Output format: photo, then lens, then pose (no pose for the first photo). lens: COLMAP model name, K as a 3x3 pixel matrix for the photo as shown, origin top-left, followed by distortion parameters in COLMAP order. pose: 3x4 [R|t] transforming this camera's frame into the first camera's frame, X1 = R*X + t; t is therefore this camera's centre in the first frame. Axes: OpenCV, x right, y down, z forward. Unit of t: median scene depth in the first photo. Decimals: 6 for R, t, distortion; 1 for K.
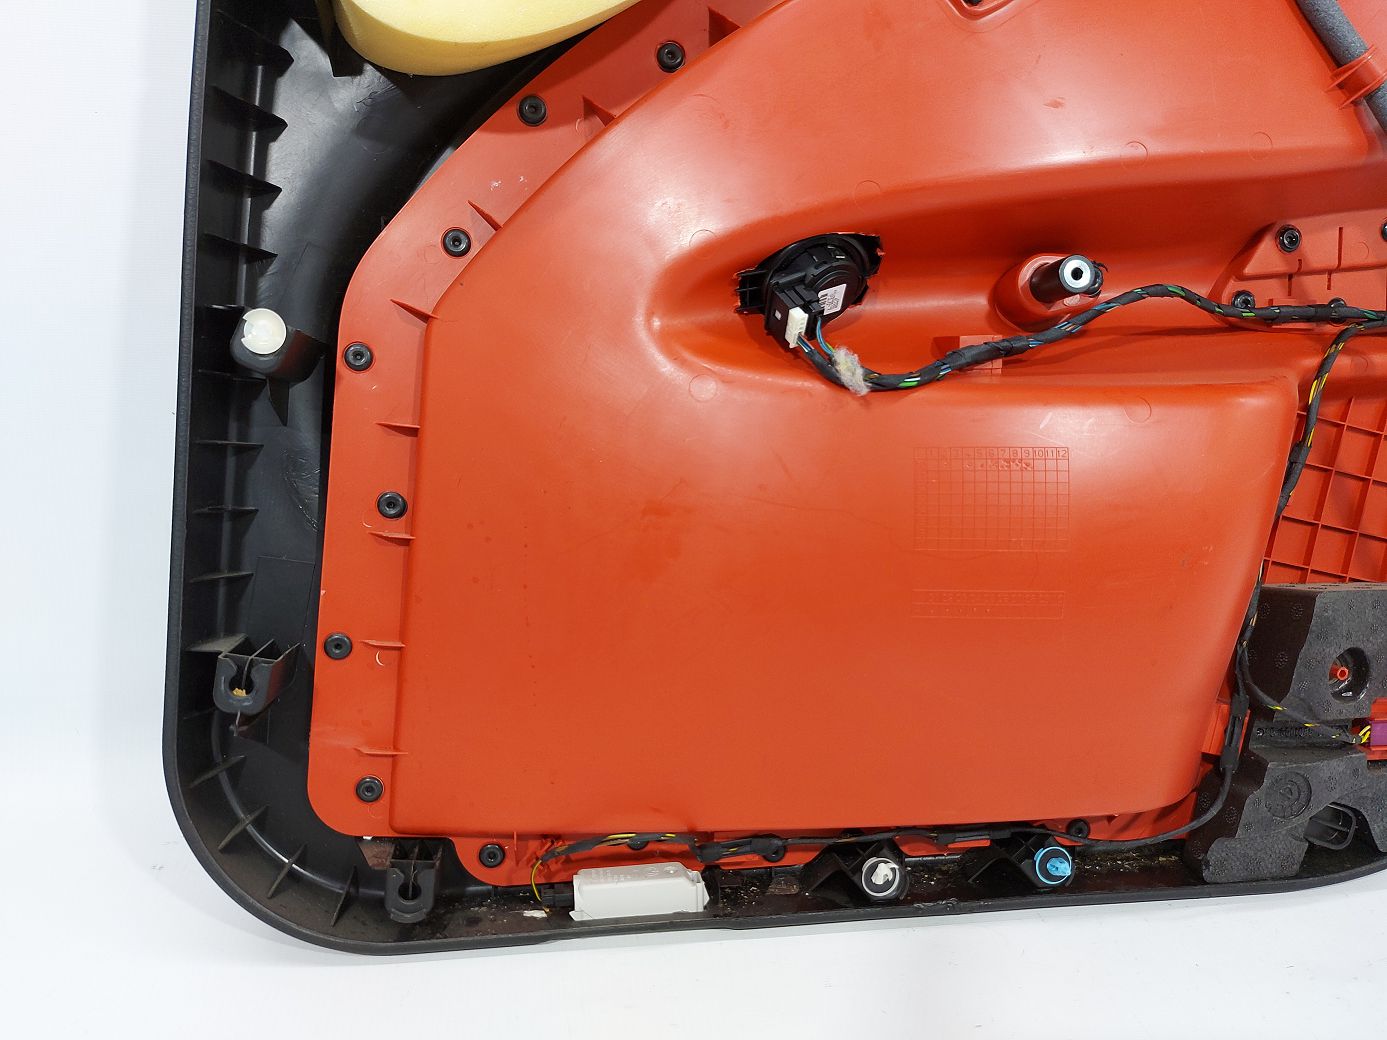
lens RADIAL K [[966.7, 0, 693.5], [0, 966.7, 520.0], [0, 0, 1]] dist [0.054972, -0.070496]
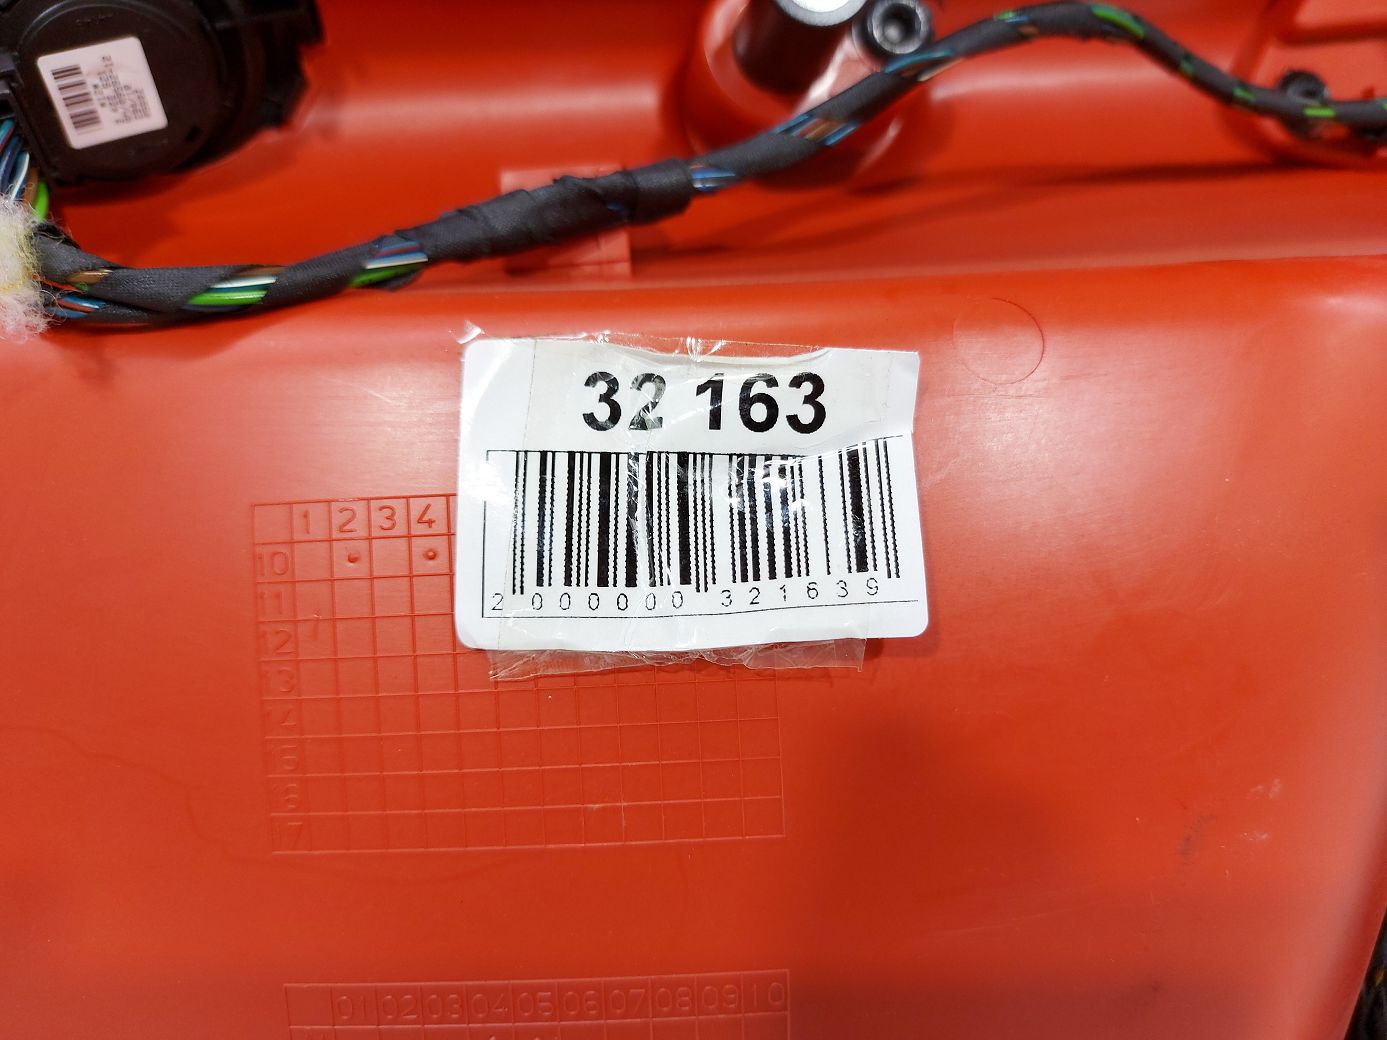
lens RADIAL K [[966.7, 0, 693.5], [0, 966.7, 520.0], [0, 0, 1]] dist [0.054972, -0.070496]
pose [[0.997776, -0.056352, -0.035605, 0.340857], [0.055109, 0.997868, -0.034968, -0.047752], [0.037500, 0.032928, 0.998754, 0.642072]]
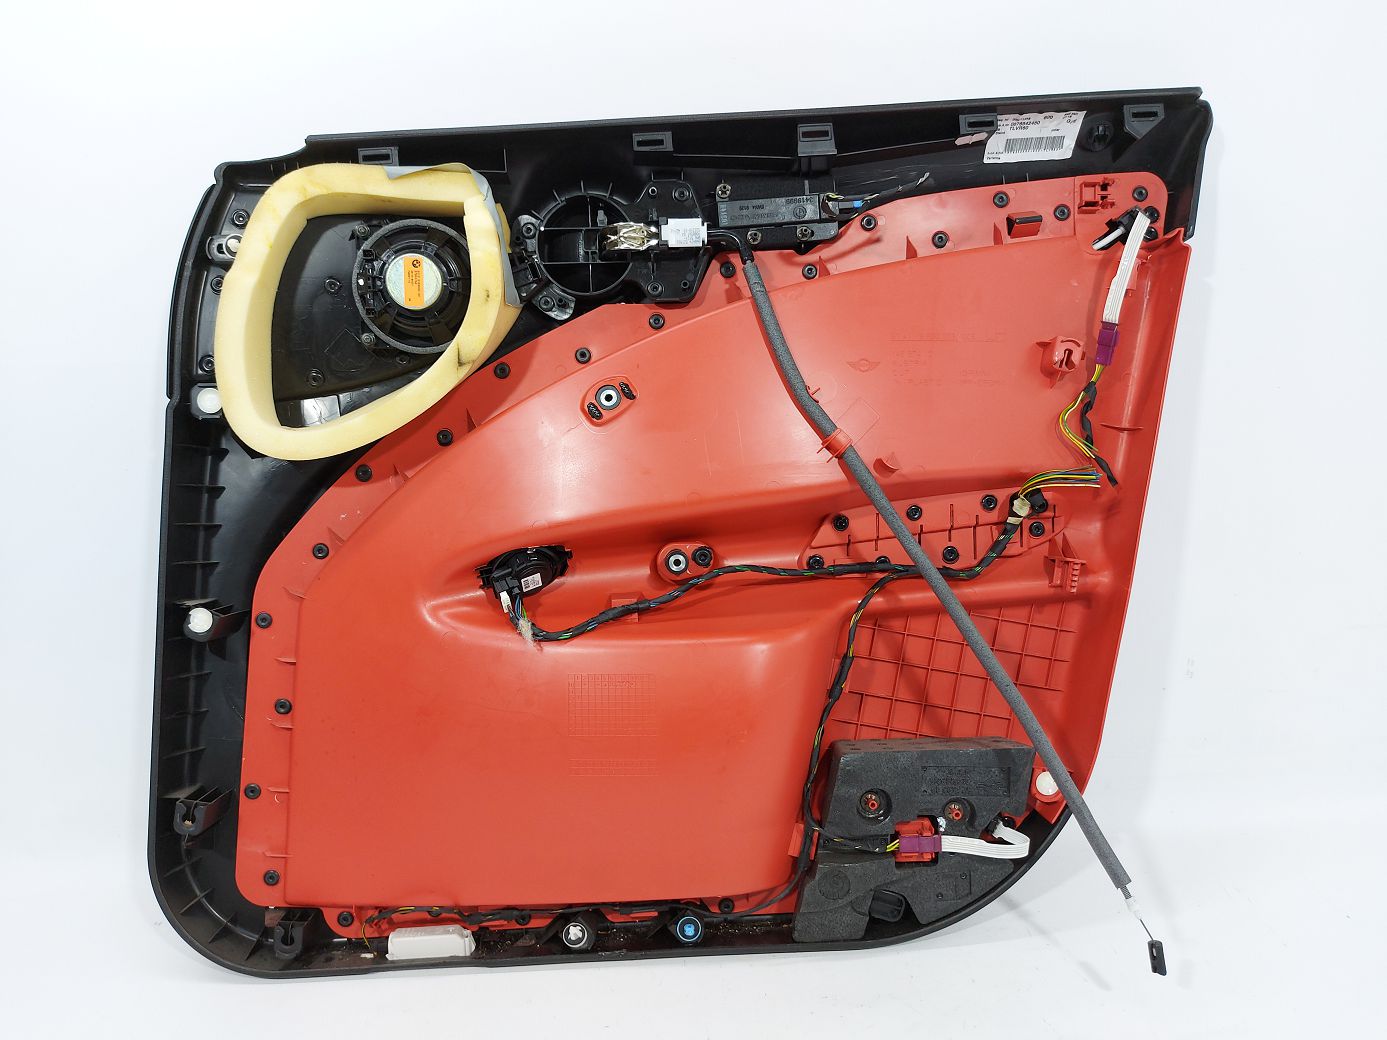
lens RADIAL K [[966.7, 0, 693.5], [0, 966.7, 520.0], [0, 0, 1]] dist [0.054972, -0.070496]
pose [[0.994843, -0.026795, -0.097820, 0.563969], [0.021030, 0.998007, -0.059502, -0.218988], [0.099219, 0.057138, 0.993424, -0.621620]]
